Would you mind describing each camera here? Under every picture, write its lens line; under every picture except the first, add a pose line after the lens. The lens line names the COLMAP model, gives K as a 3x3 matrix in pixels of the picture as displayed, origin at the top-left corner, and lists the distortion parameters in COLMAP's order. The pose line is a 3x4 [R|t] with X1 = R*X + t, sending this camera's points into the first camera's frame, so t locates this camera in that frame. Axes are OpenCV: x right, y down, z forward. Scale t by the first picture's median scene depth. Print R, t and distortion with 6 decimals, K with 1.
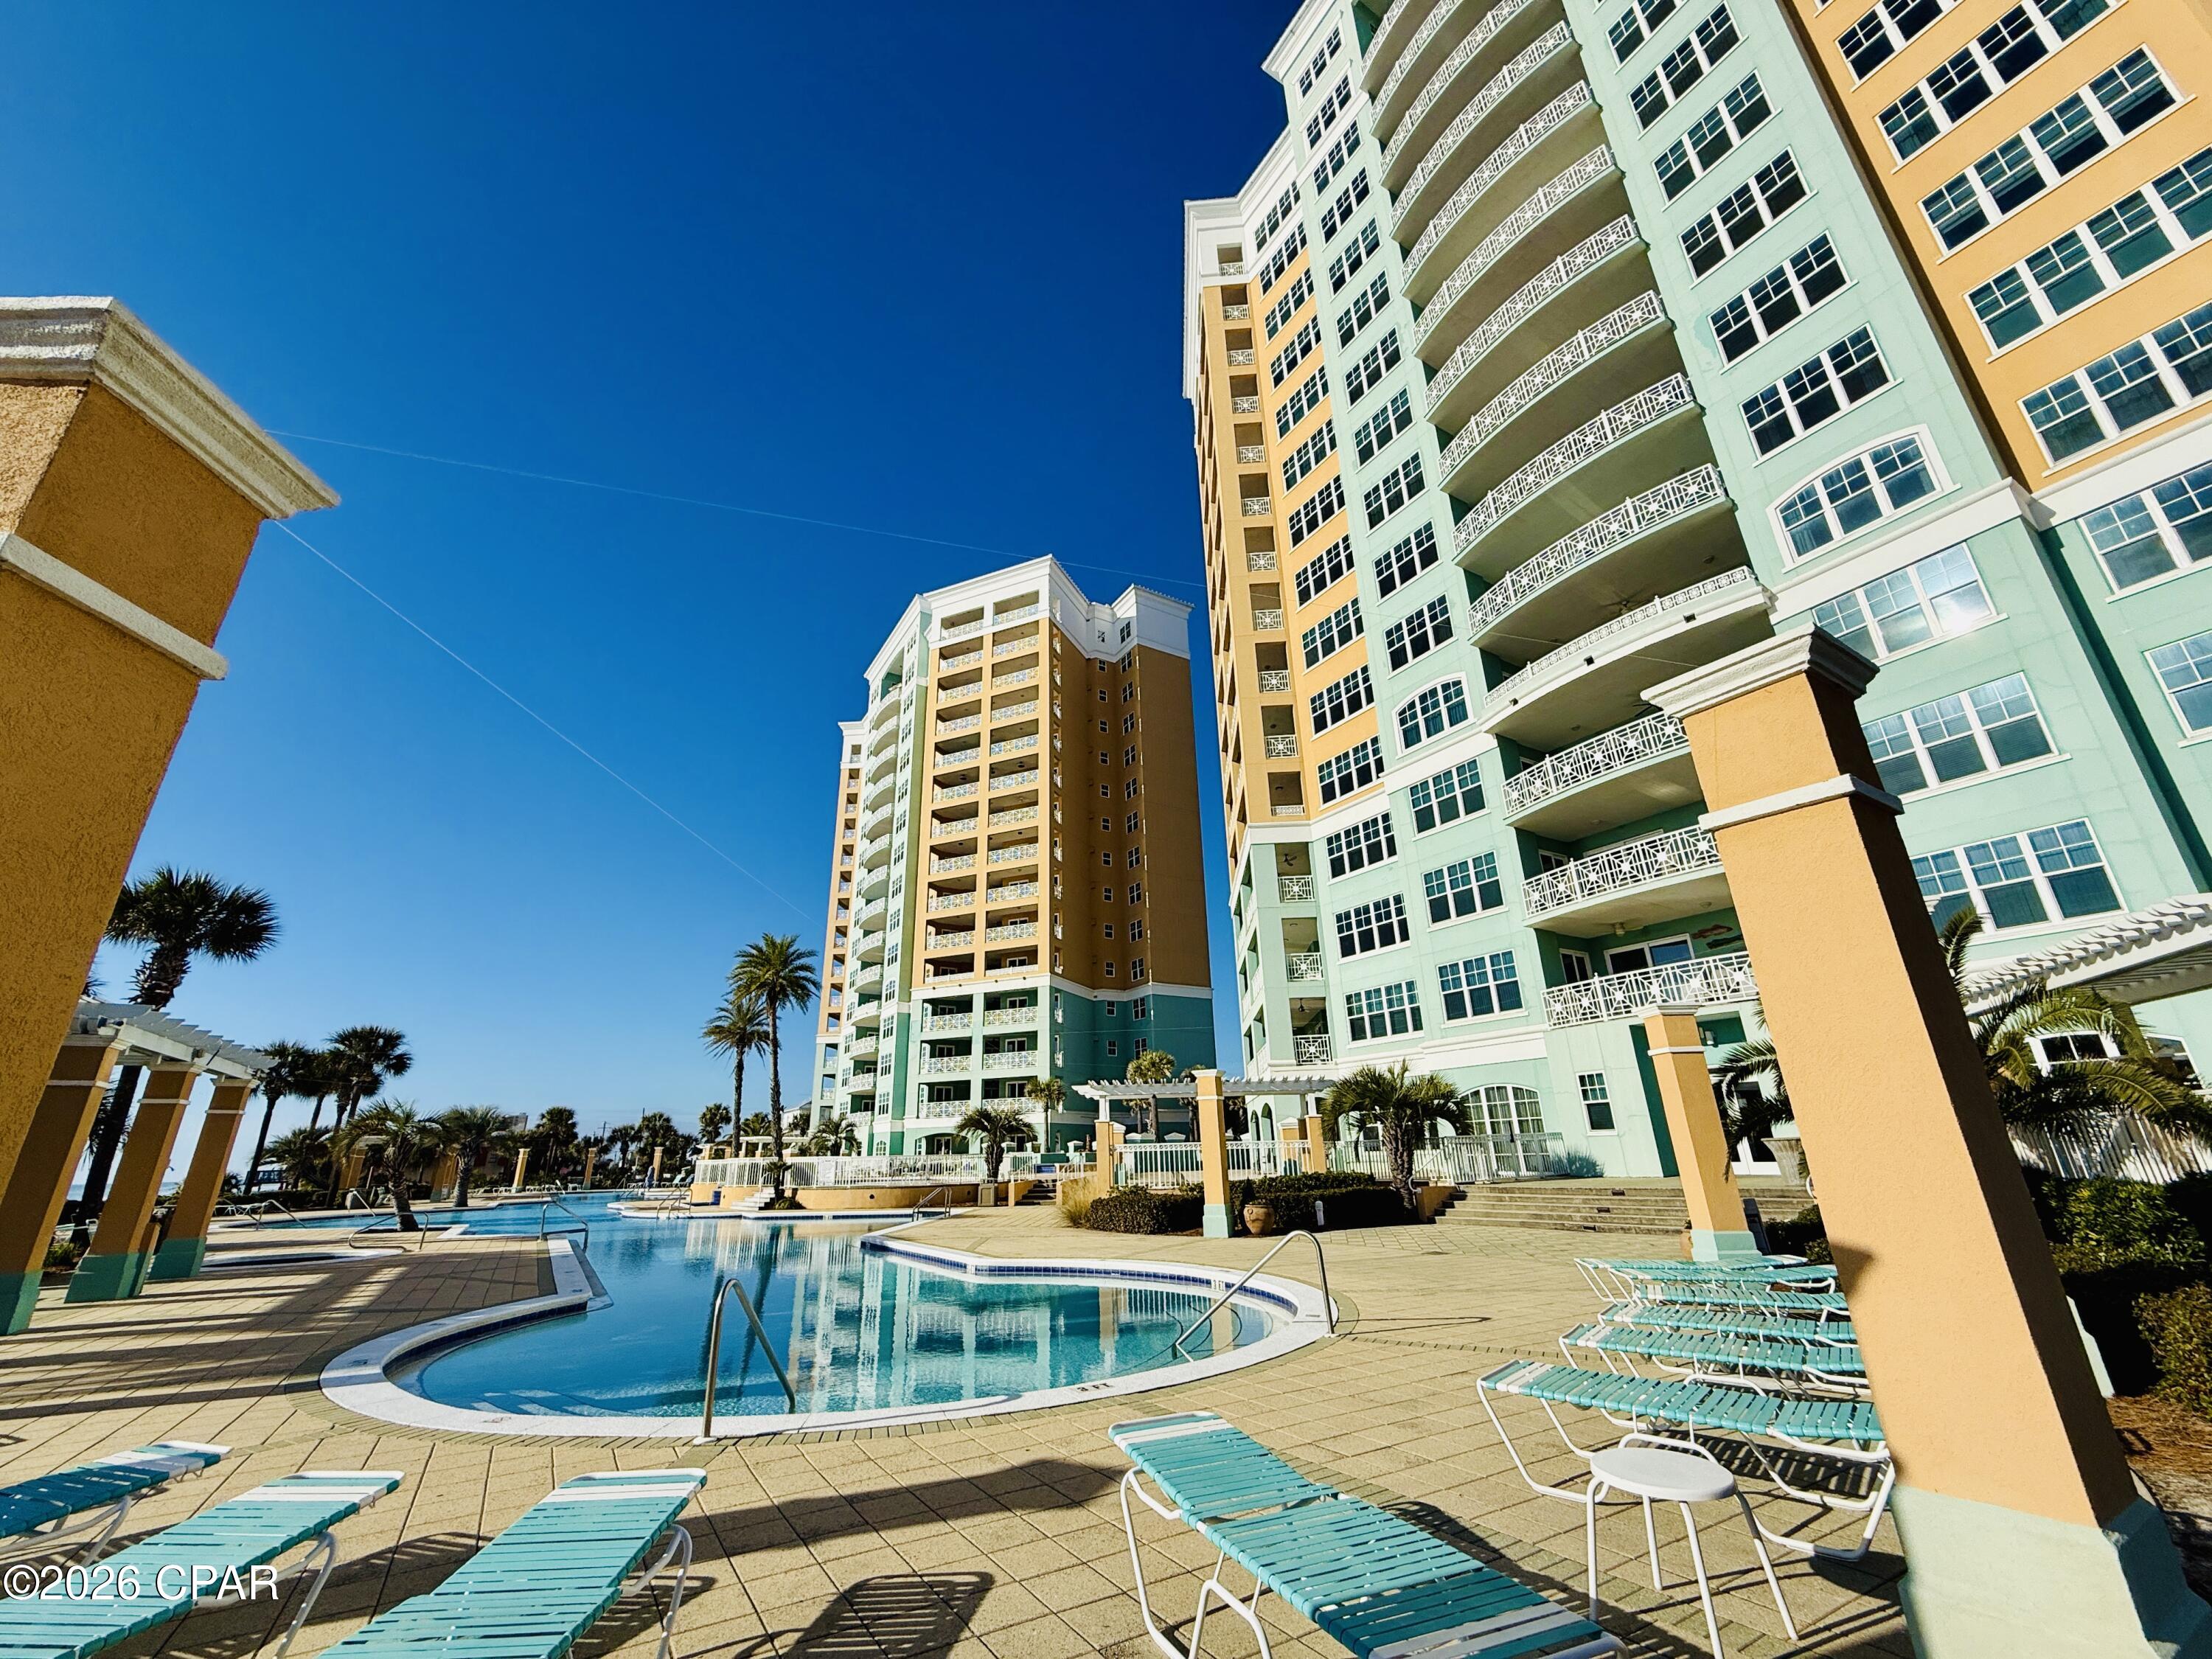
lens RADIAL K [[870.4, 0, 1106.0], [0, 870.4, 829.5], [0, 0, 1]] dist [-0.010536, 0.002107]
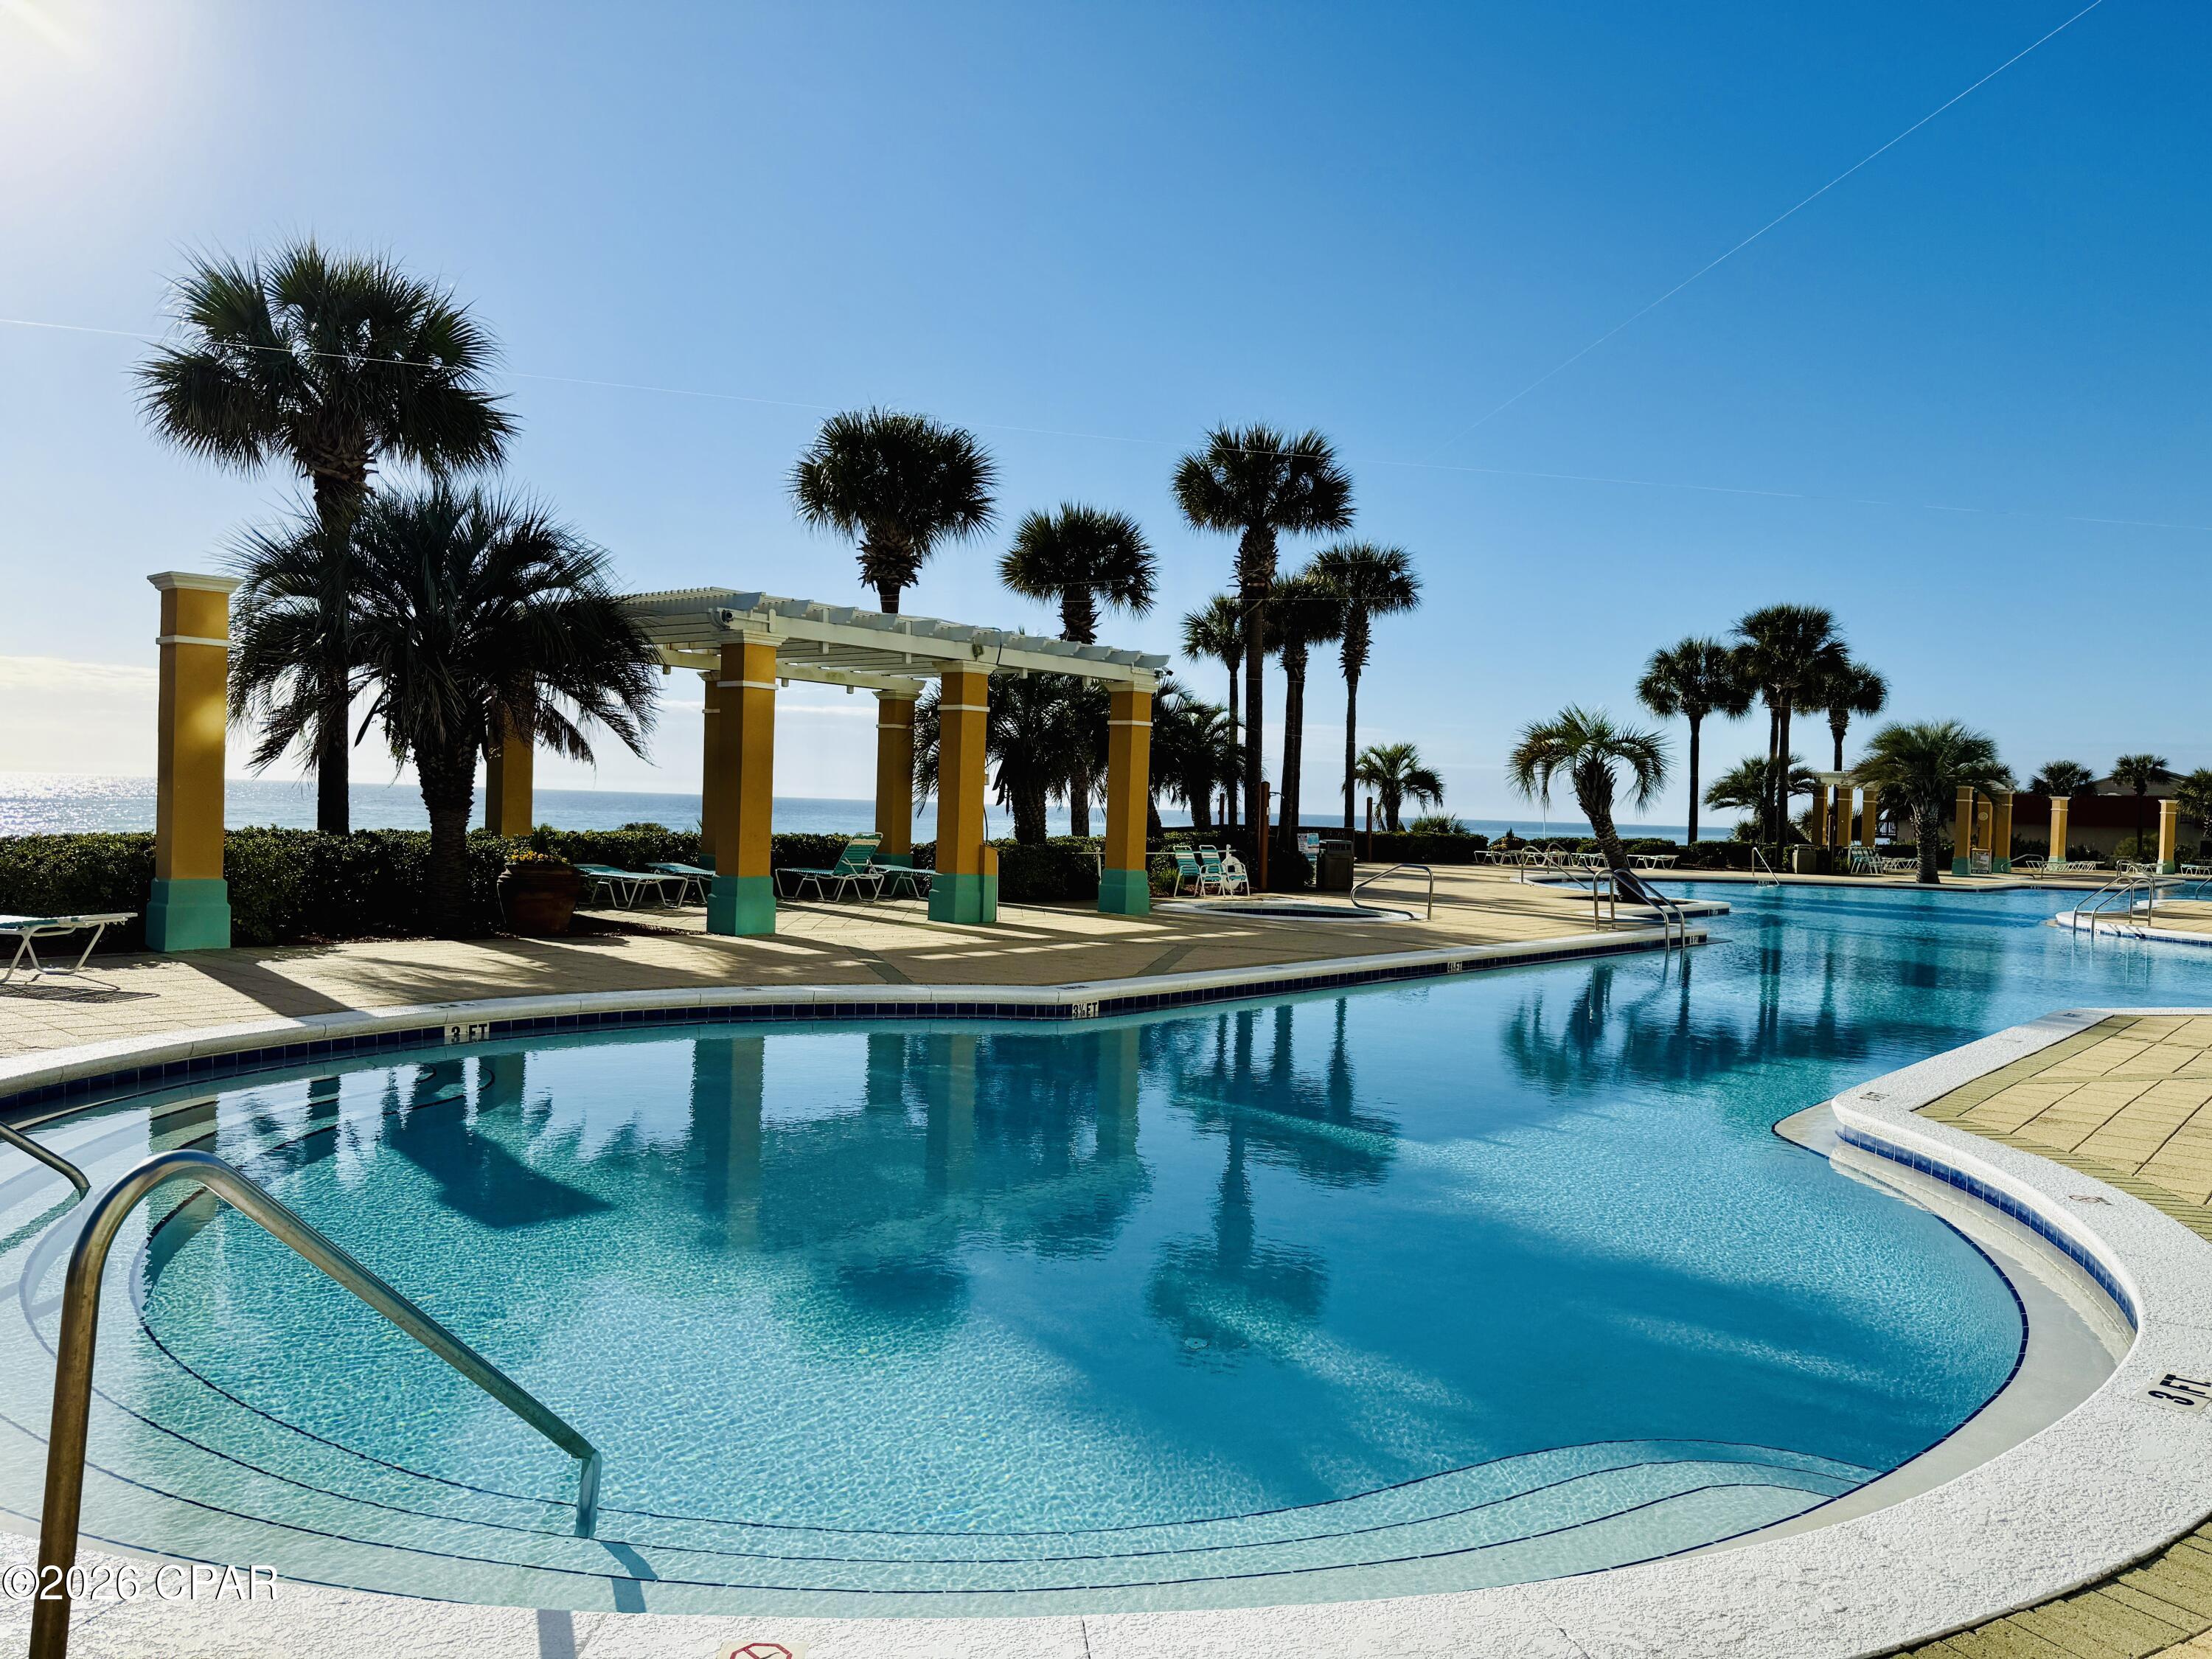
lens RADIAL K [[1537.3, 0, 1106.0], [0, 1537.3, 829.5], [0, 0, 1]] dist [0.056523, -0.088887]
pose [[0.274170, 0.052051, -0.960272, 0.129385], [0.300000, 0.944075, 0.136827, 0.089604], [0.913691, -0.325596, 0.243222, 0.247589]]
